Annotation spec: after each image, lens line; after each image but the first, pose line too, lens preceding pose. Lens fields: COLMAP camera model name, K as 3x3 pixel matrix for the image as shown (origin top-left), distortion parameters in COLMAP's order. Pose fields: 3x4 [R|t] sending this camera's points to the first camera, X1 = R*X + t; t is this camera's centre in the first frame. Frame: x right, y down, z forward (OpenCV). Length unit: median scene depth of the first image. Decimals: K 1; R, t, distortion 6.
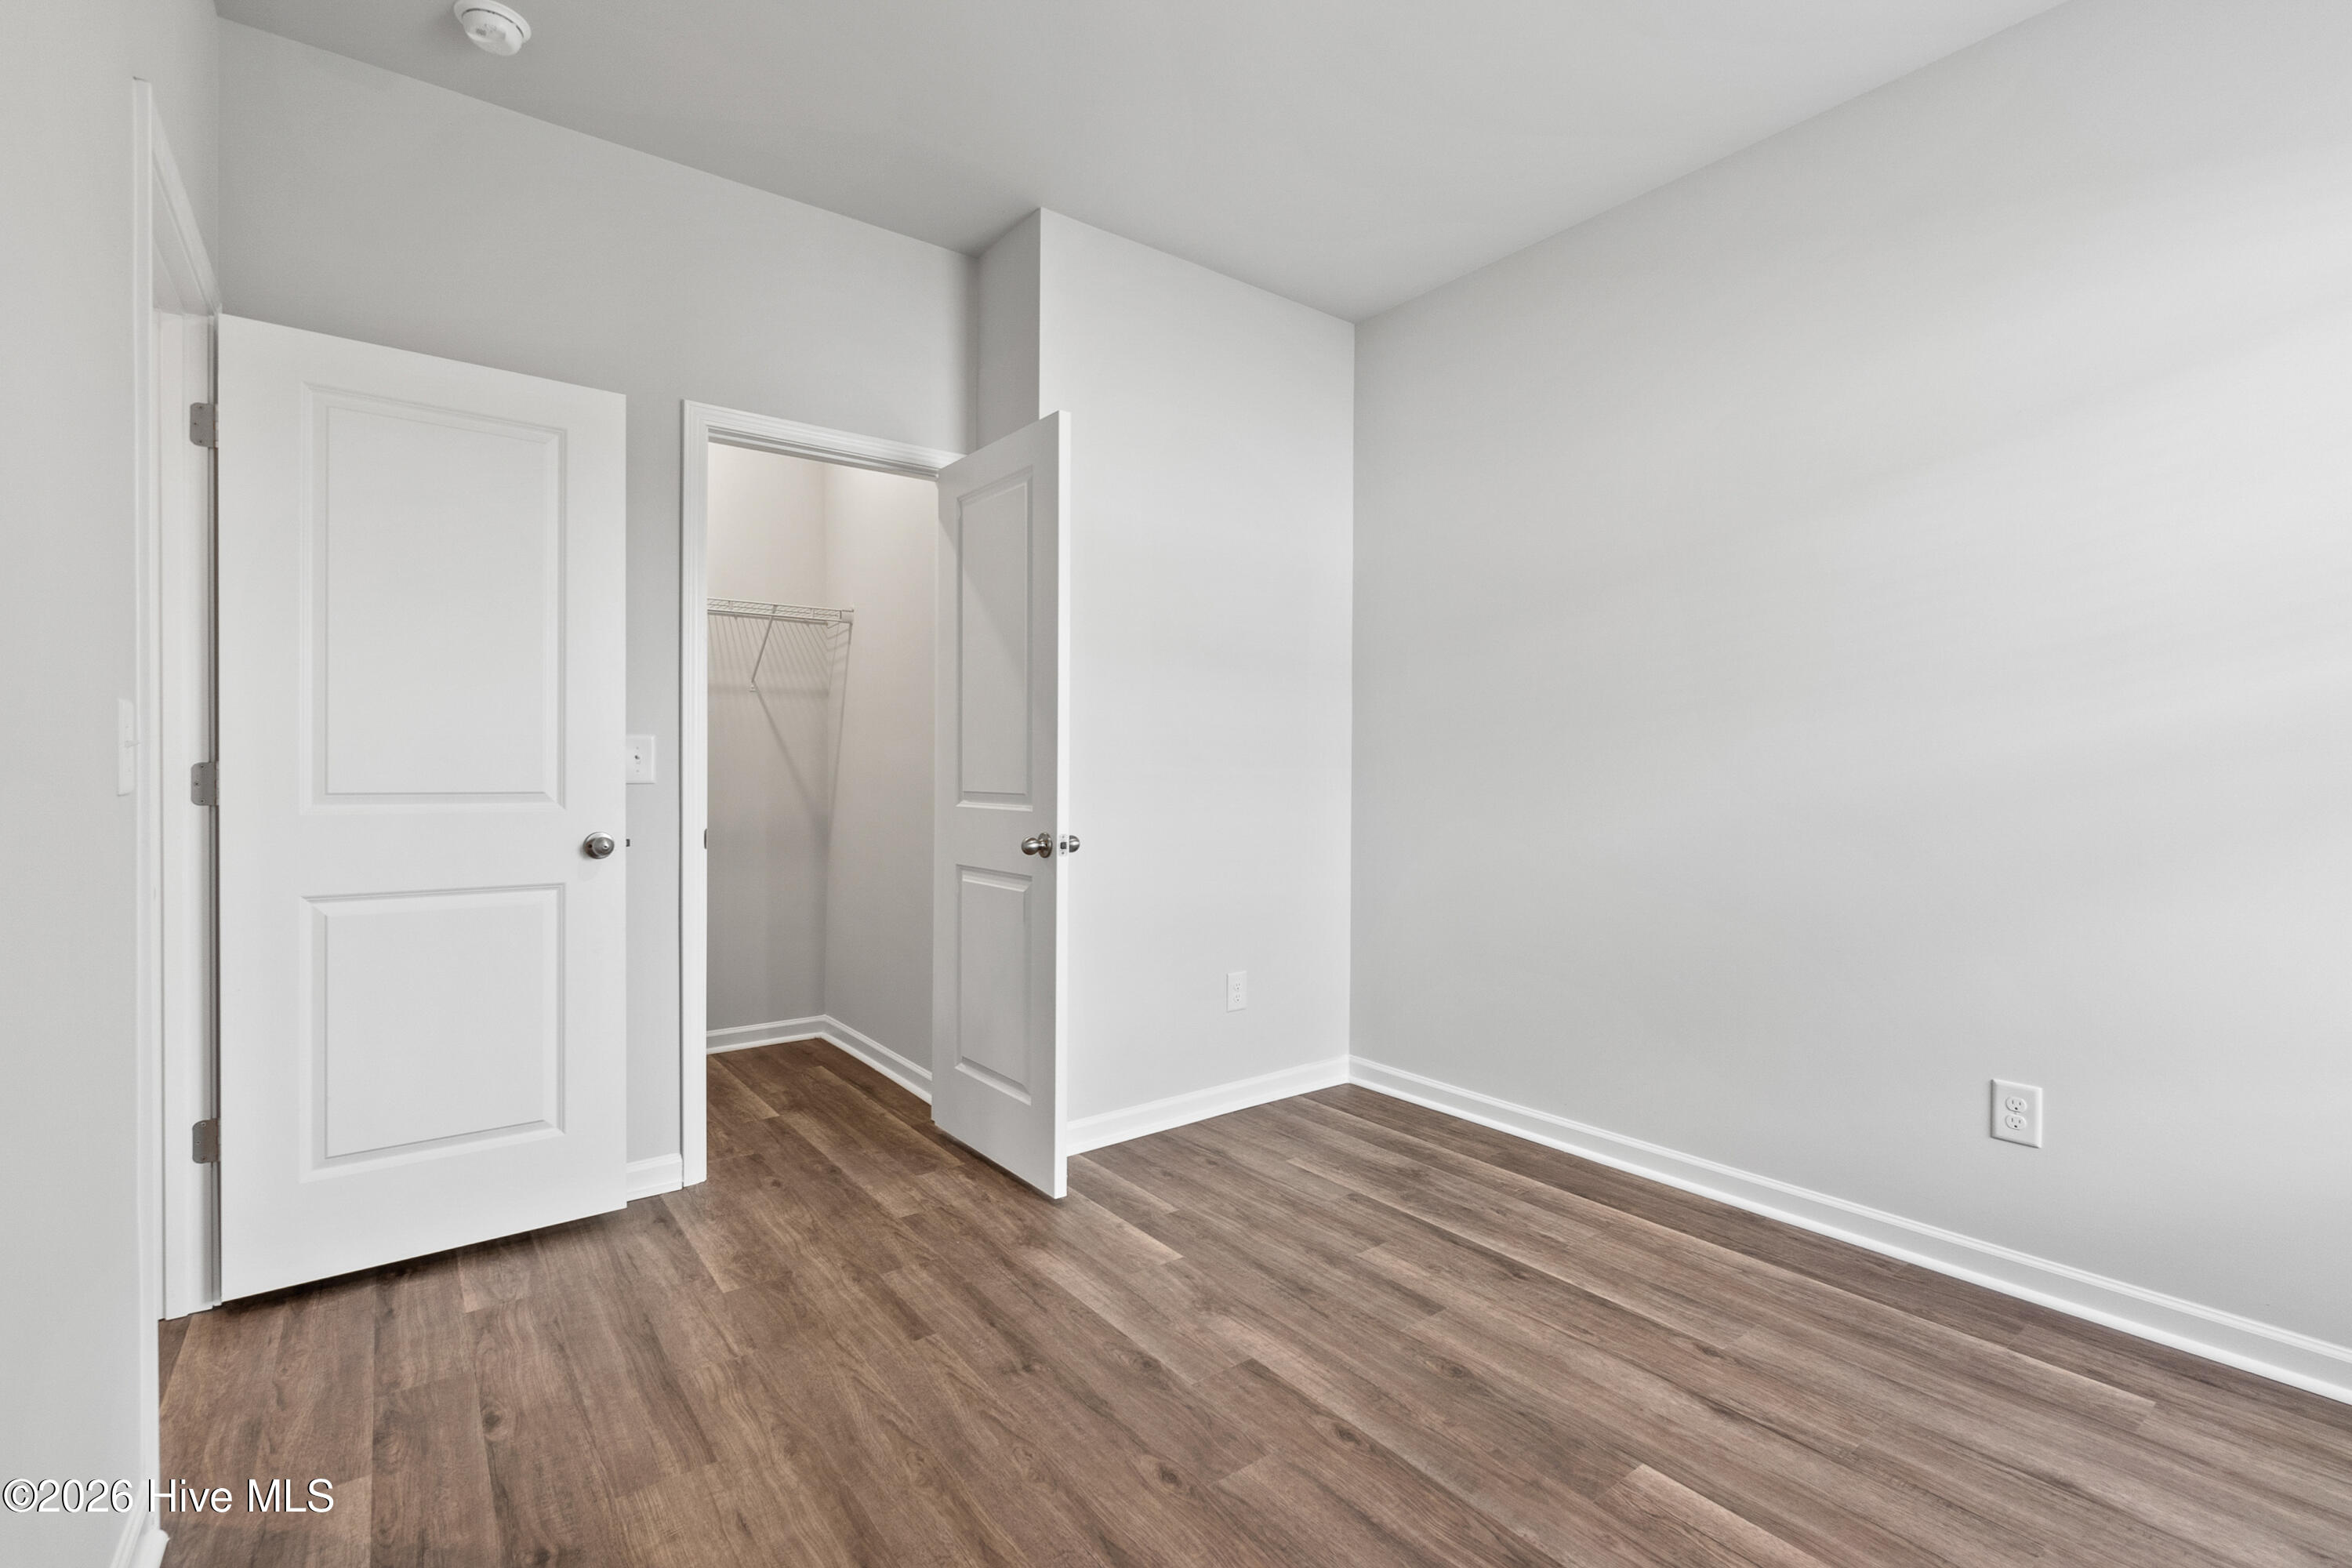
lens RADIAL K [[1041.8, 0, 1167.9], [0, 1041.8, 772.0], [0, 0, 1]] dist [-0.004704, 0.000163]
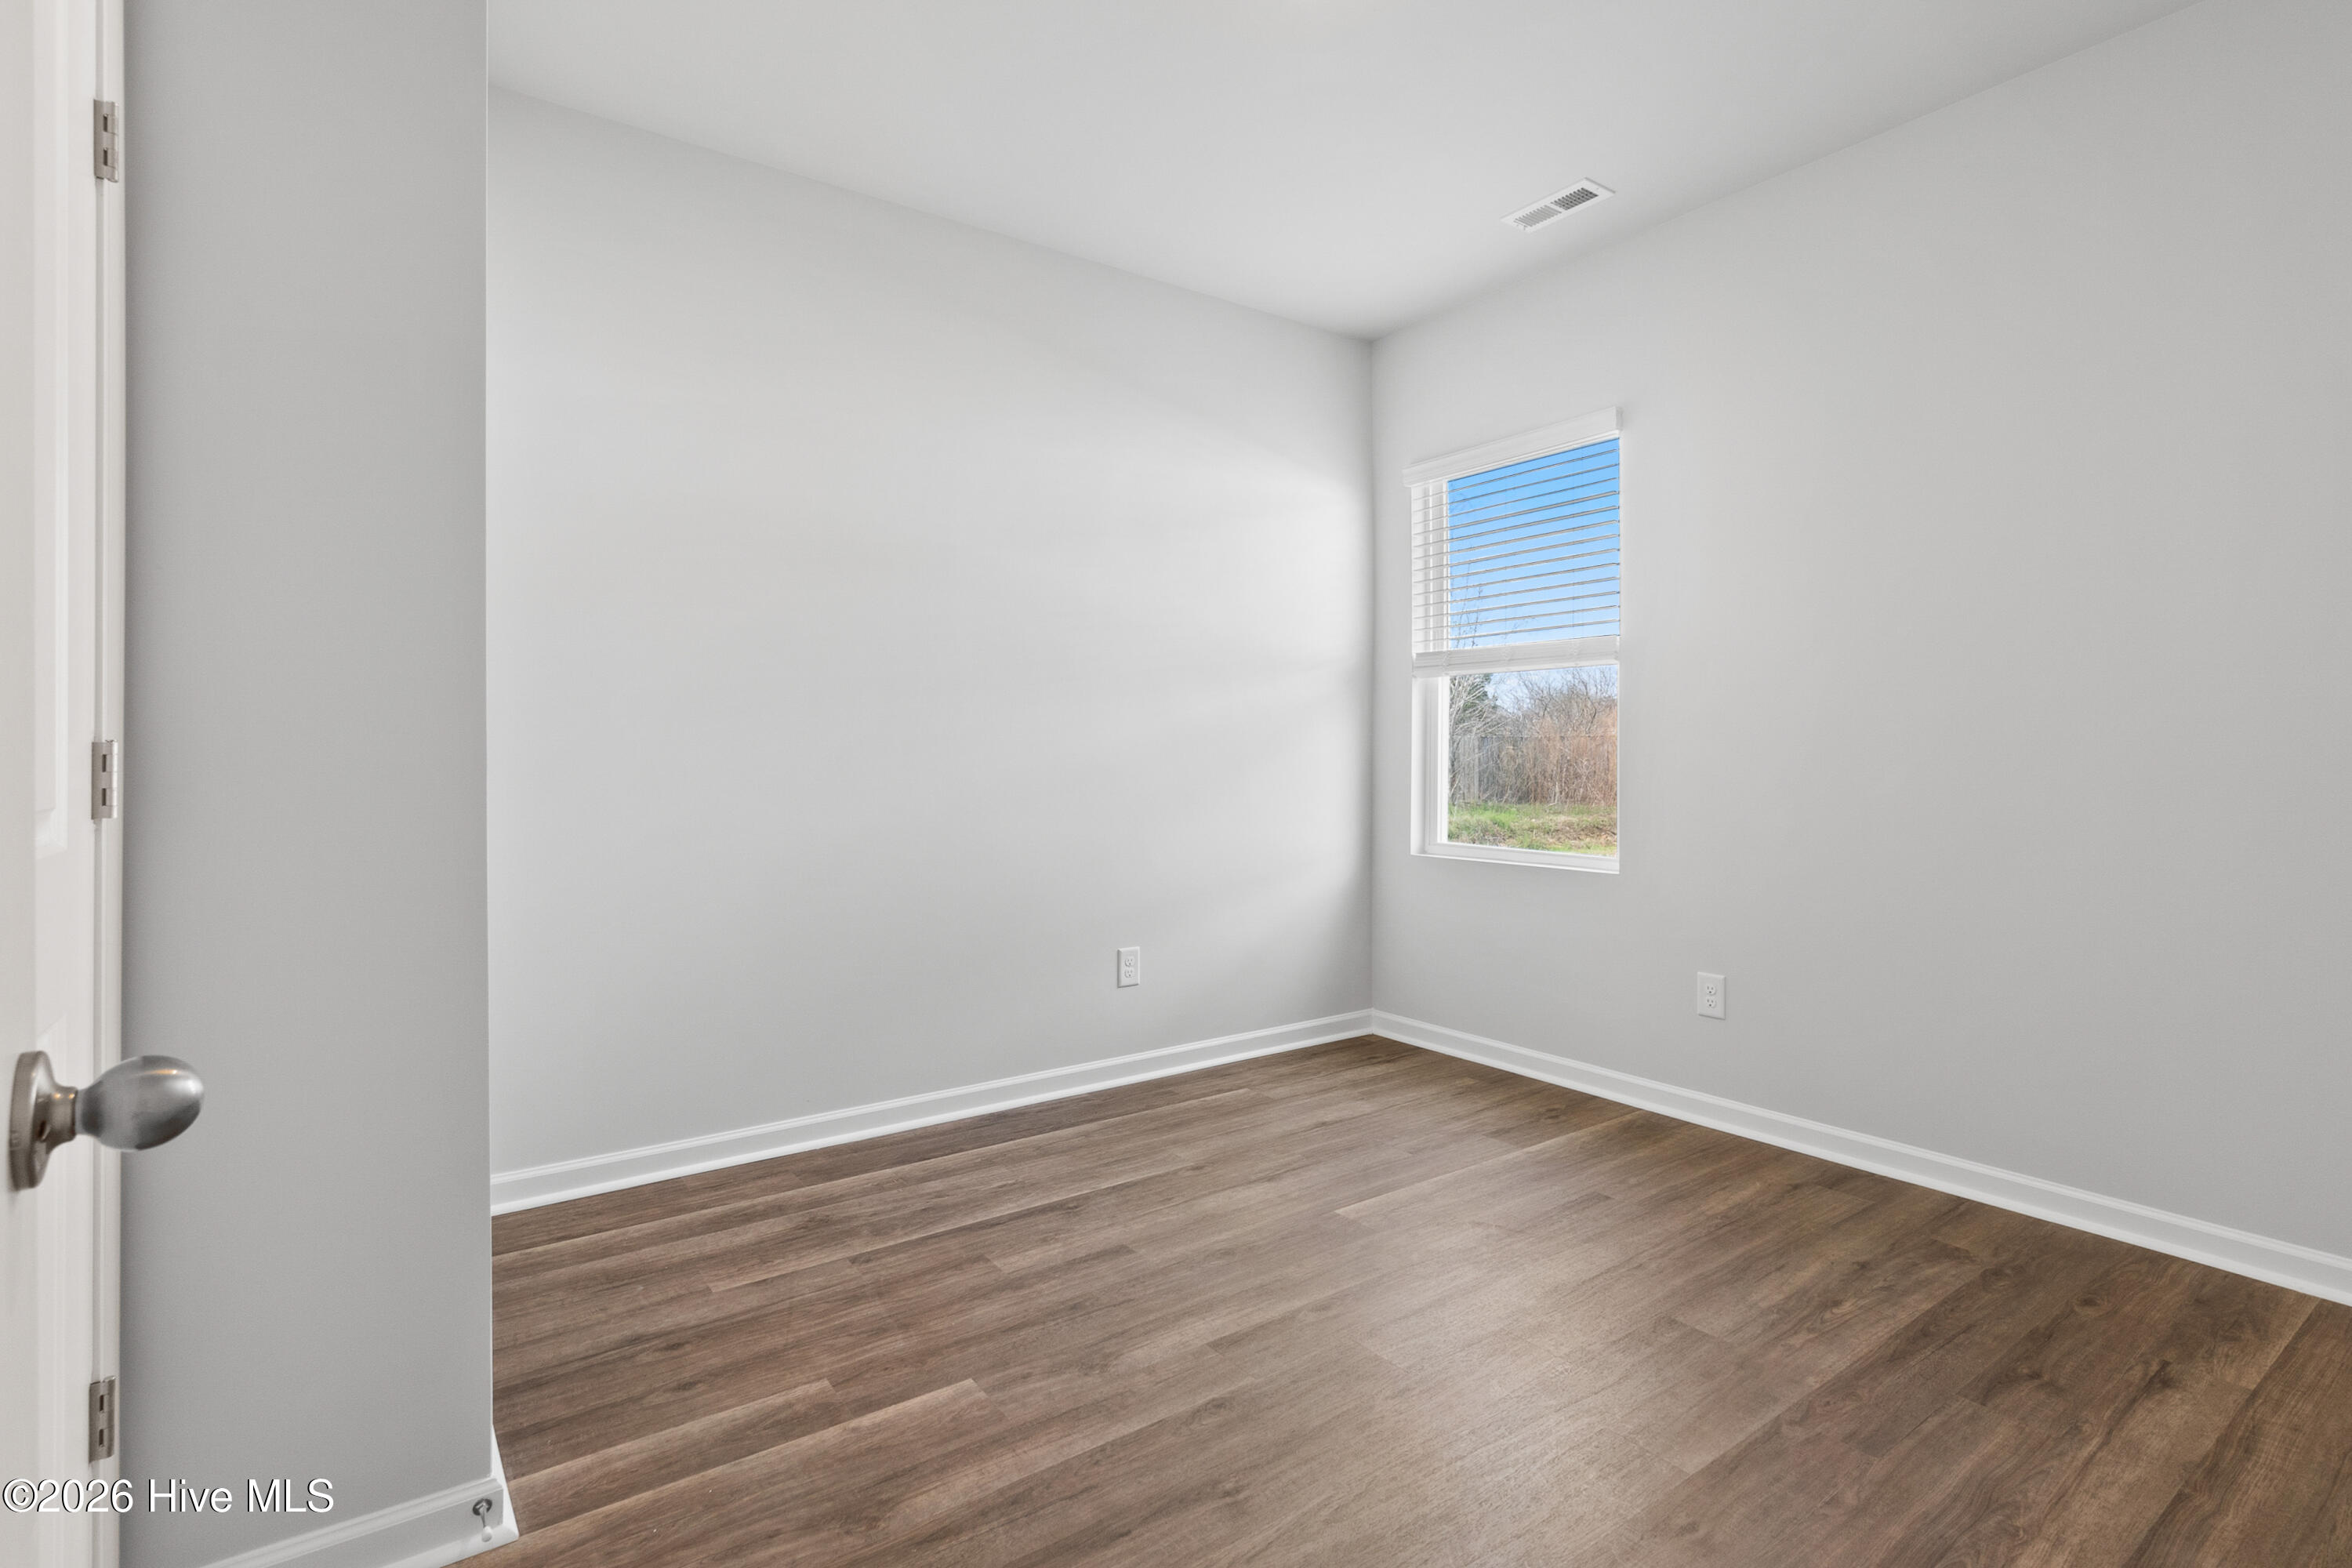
lens RADIAL K [[1113.7, 0, 1184.3], [0, 1113.7, 765.6], [0, 0, 1]] dist [-0.004761, -0.000402]
pose [[0.023811, -0.014376, 0.999613, -0.757868], [0.002108, 0.999895, 0.014330, 0.002630], [-0.999714, 0.001766, 0.023839, 0.785509]]
